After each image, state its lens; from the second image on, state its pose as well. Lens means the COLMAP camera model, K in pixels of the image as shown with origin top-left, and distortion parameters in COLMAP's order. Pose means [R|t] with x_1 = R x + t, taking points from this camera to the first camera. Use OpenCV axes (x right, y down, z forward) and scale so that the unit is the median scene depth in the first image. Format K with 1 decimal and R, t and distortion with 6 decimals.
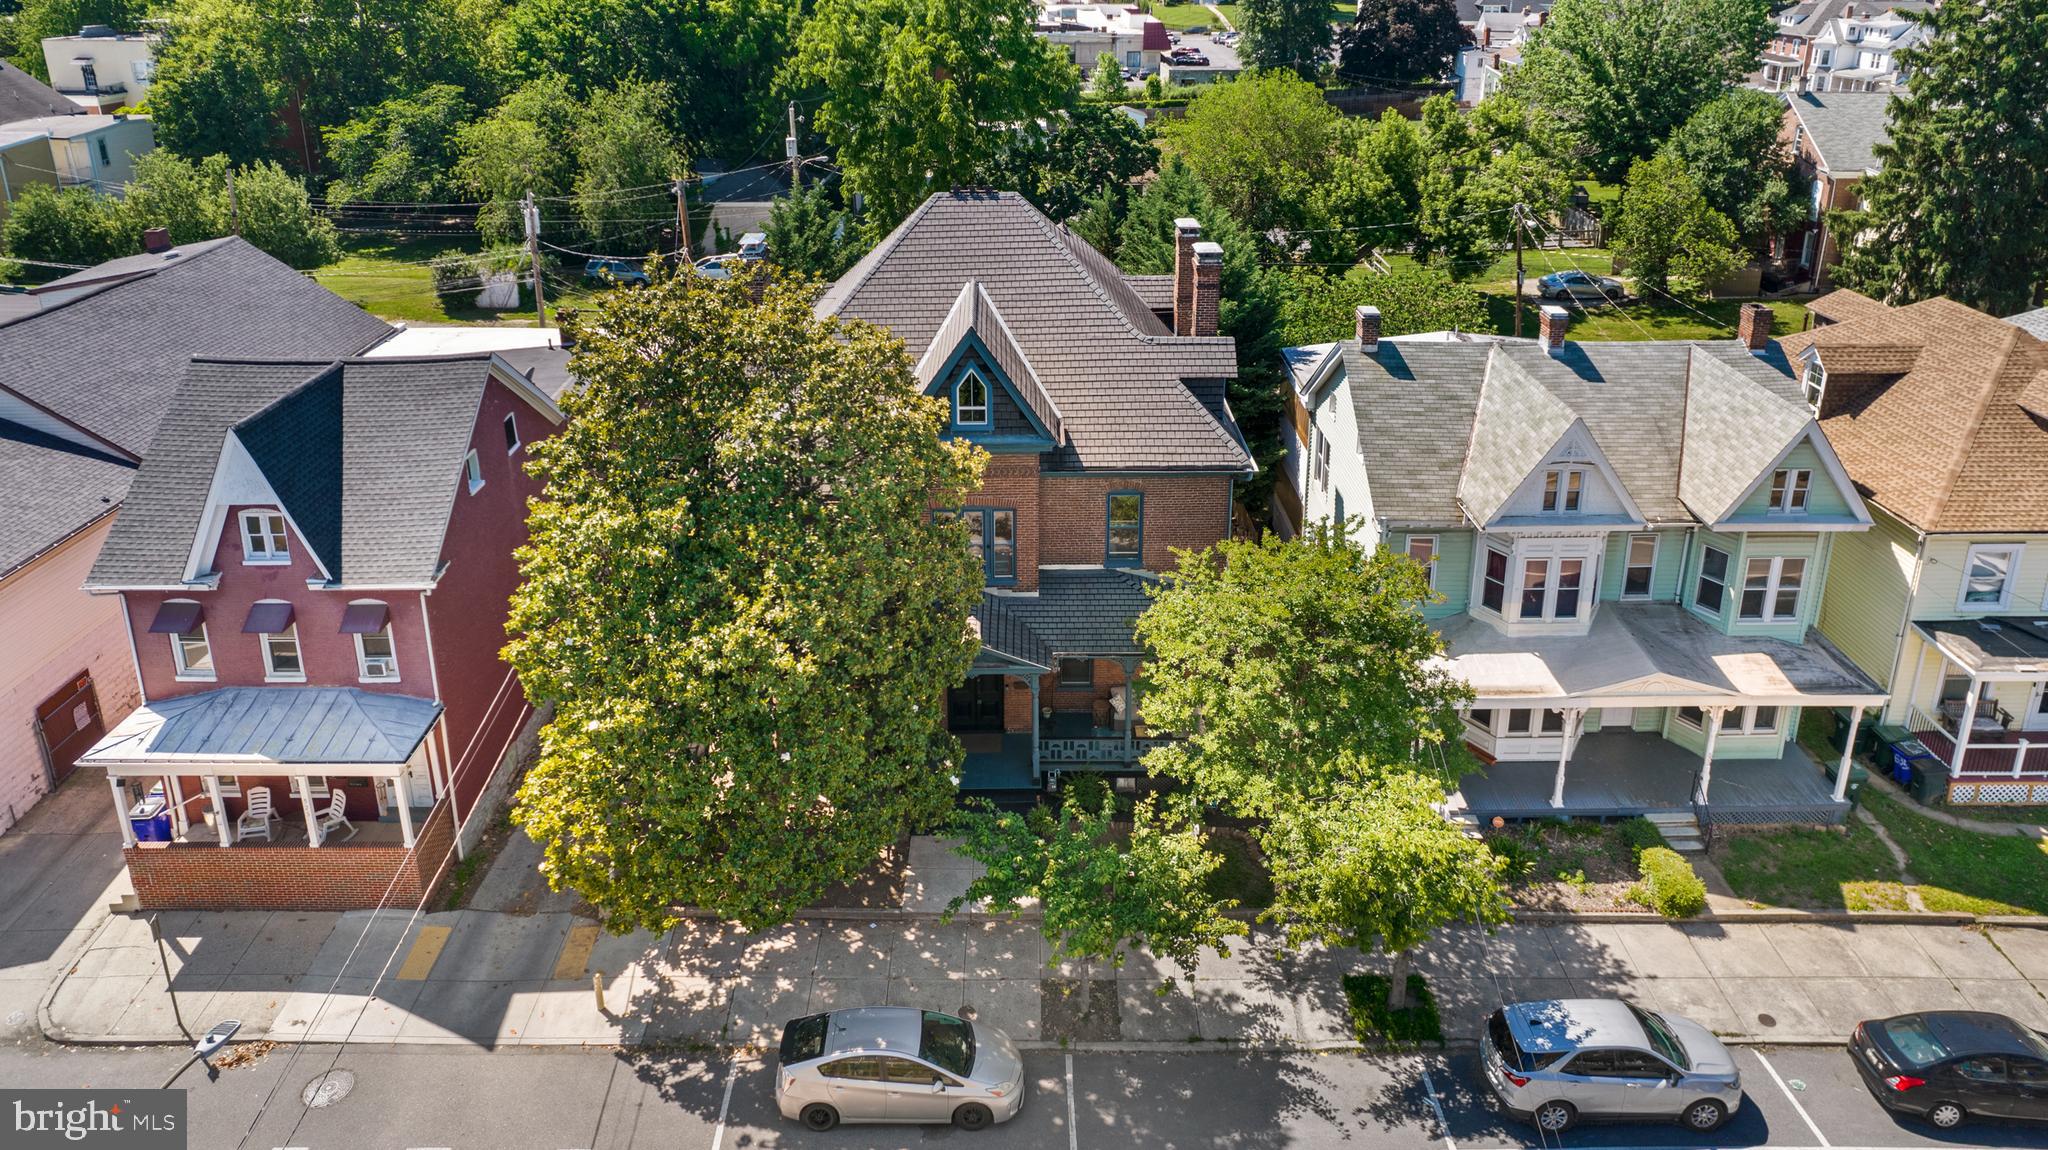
lens RADIAL K [[1477.2, 0, 1024.0], [0, 1477.2, 575.0], [0, 0, 1]] dist [-0.095657, 0.102460]
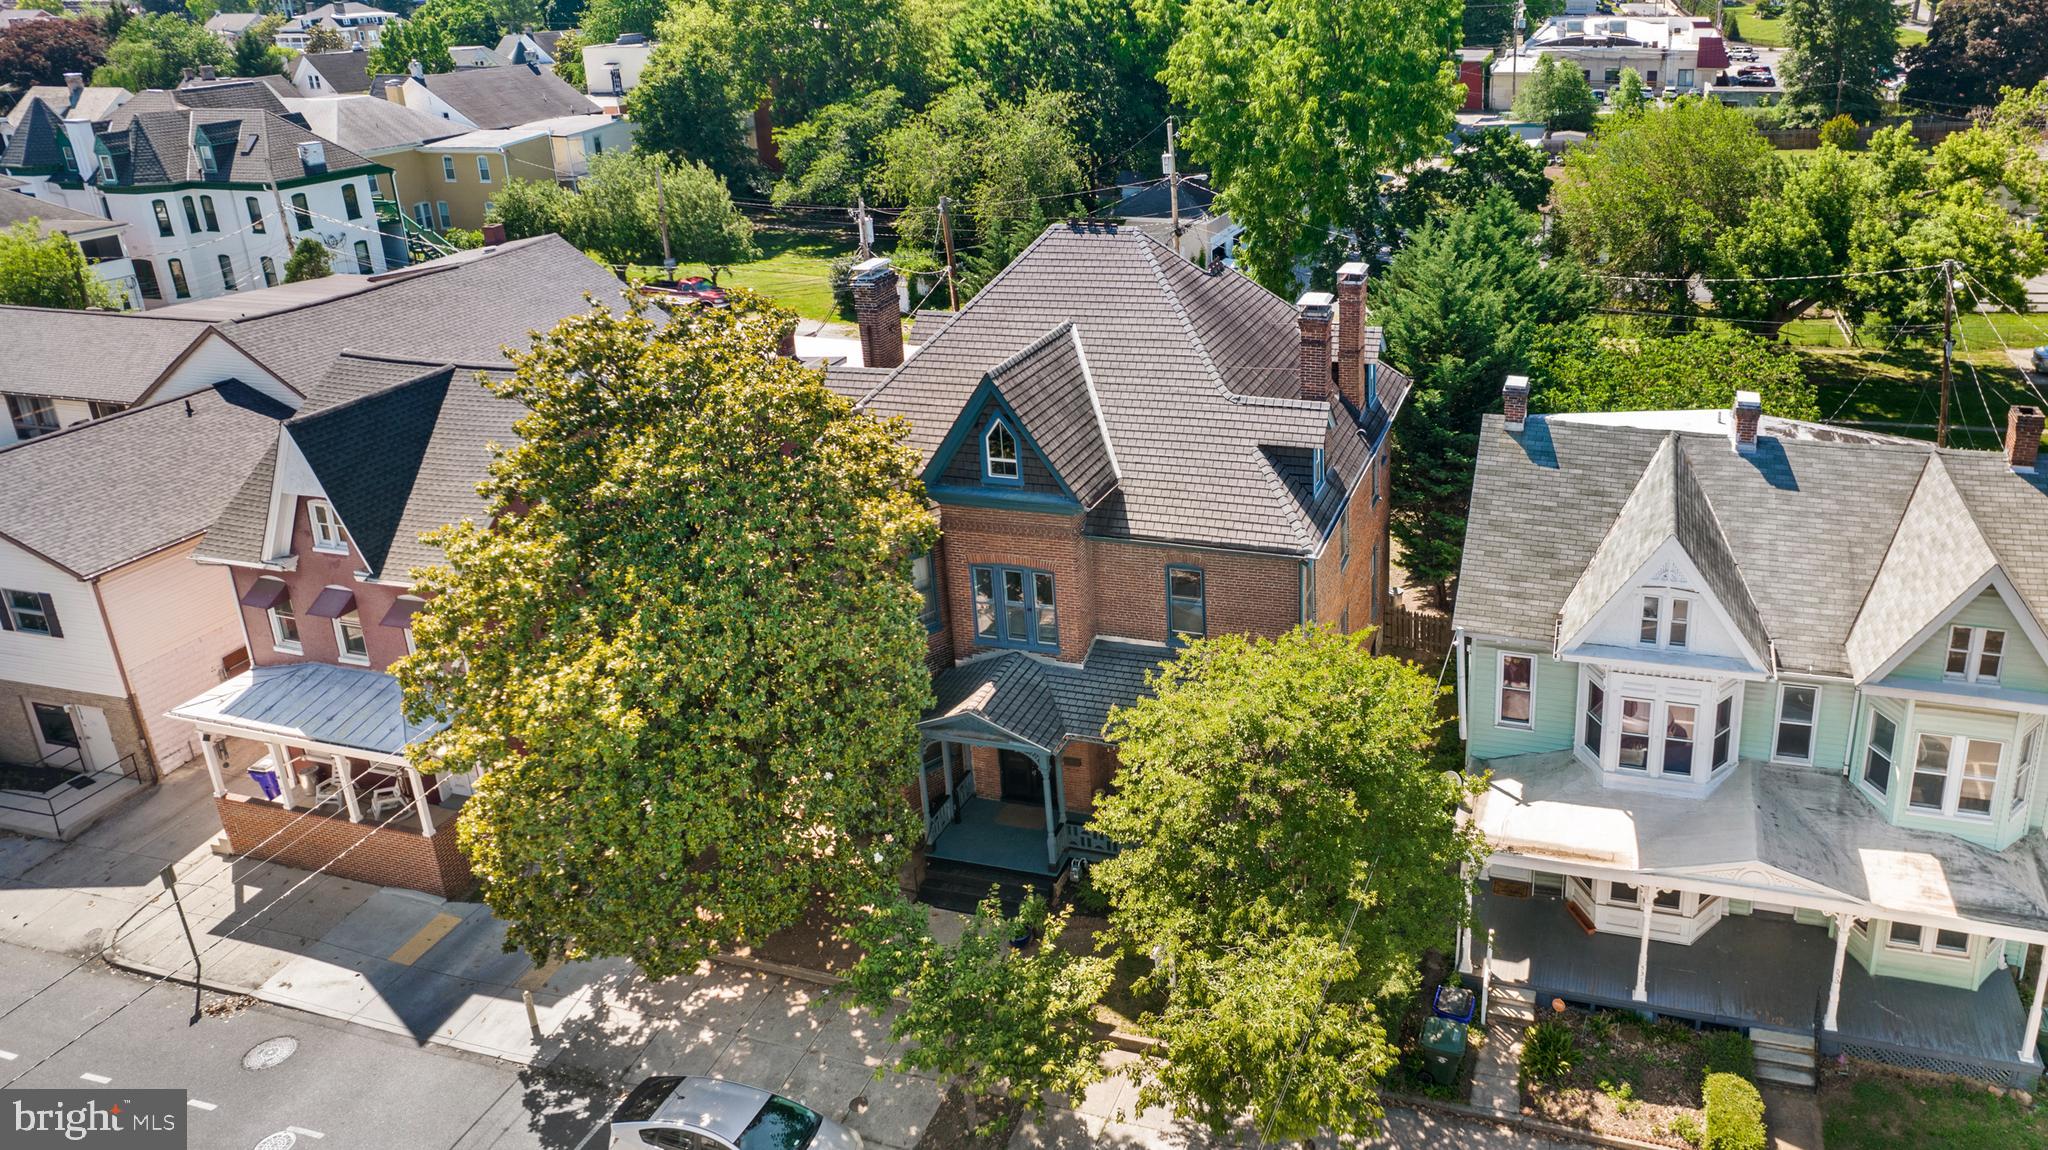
lens RADIAL K [[1514.7, 0, 1086.1], [0, 1514.7, 618.7], [0, 0, 1]] dist [-0.097210, 0.106155]
pose [[0.952029, 0.112781, -0.284465, 0.283725], [-0.109265, 0.993611, 0.028254, -0.044817], [0.285834, 0.004183, 0.958270, 0.100800]]
